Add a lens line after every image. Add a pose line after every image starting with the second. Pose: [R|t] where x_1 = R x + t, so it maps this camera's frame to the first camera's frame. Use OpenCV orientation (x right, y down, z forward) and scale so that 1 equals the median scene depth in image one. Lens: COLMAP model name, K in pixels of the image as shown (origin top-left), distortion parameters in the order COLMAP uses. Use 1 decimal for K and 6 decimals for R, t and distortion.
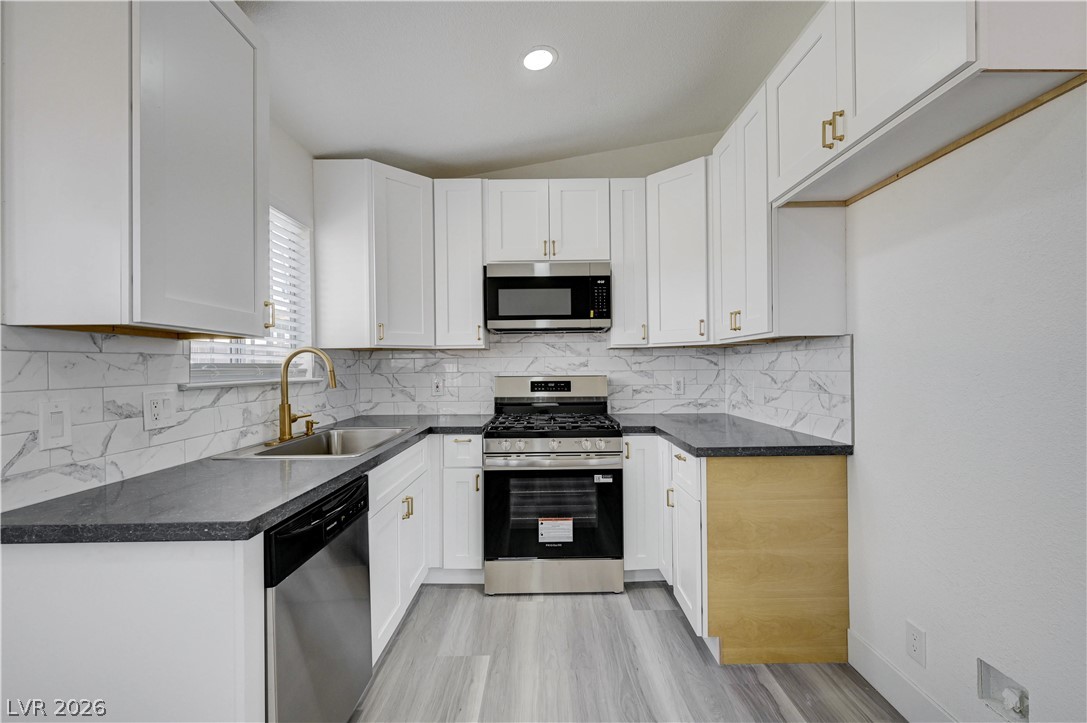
lens RADIAL K [[466.1, 0, 548.6], [0, 466.1, 365.4], [0, 0, 1]] dist [0.001155, 0.000240]
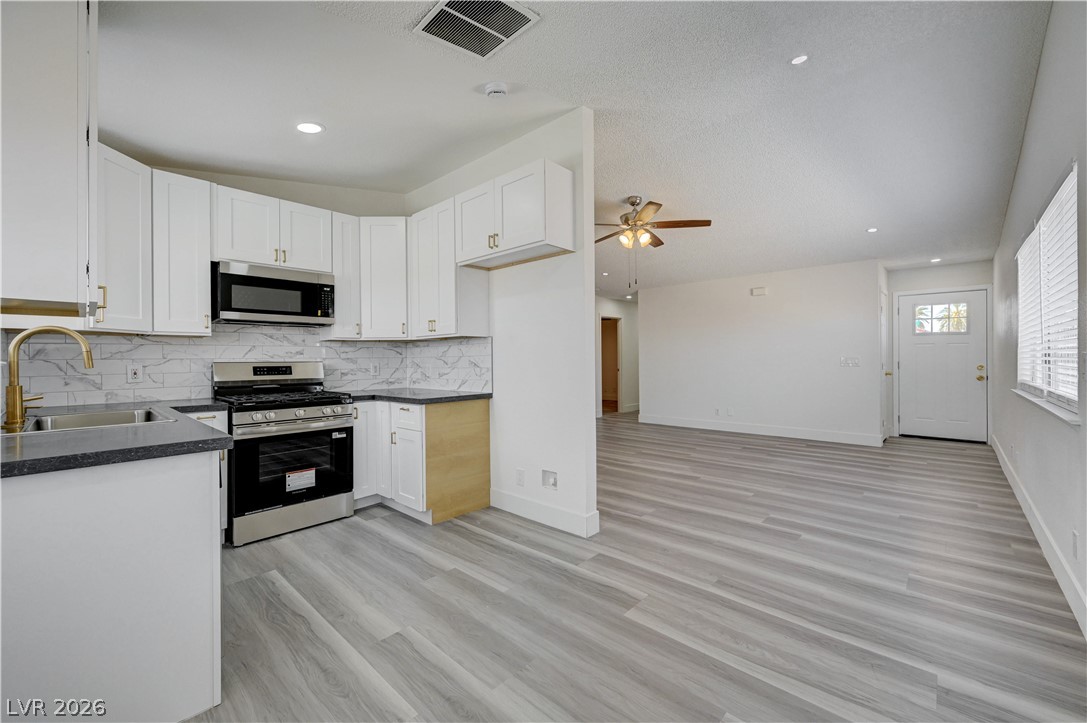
lens RADIAL K [[438.0, 0, 547.8], [0, 438.0, 358.7], [0, 0, 1]] dist [0.001442, 0.000053]
pose [[0.683959, 0.005140, 0.729502, -0.399566], [0.004086, 0.999933, -0.010876, 0.035799], [-0.729509, 0.010419, 0.683892, -0.324002]]
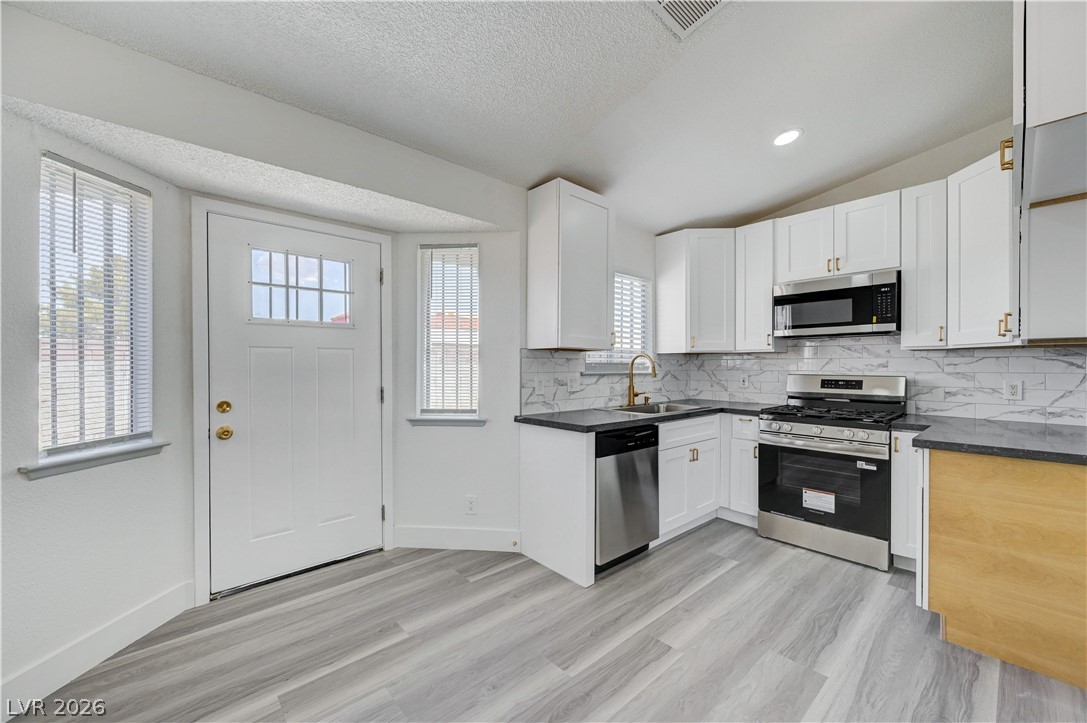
lens RADIAL K [[431.3, 0, 545.6], [0, 431.3, 367.3], [0, 0, 1]] dist [0.000165, -0.000059]
pose [[0.662175, 0.014571, -0.749207, 0.381688], [-0.008727, 0.999893, 0.011733, -0.003097], [0.749298, -0.001231, 0.662232, -0.284799]]
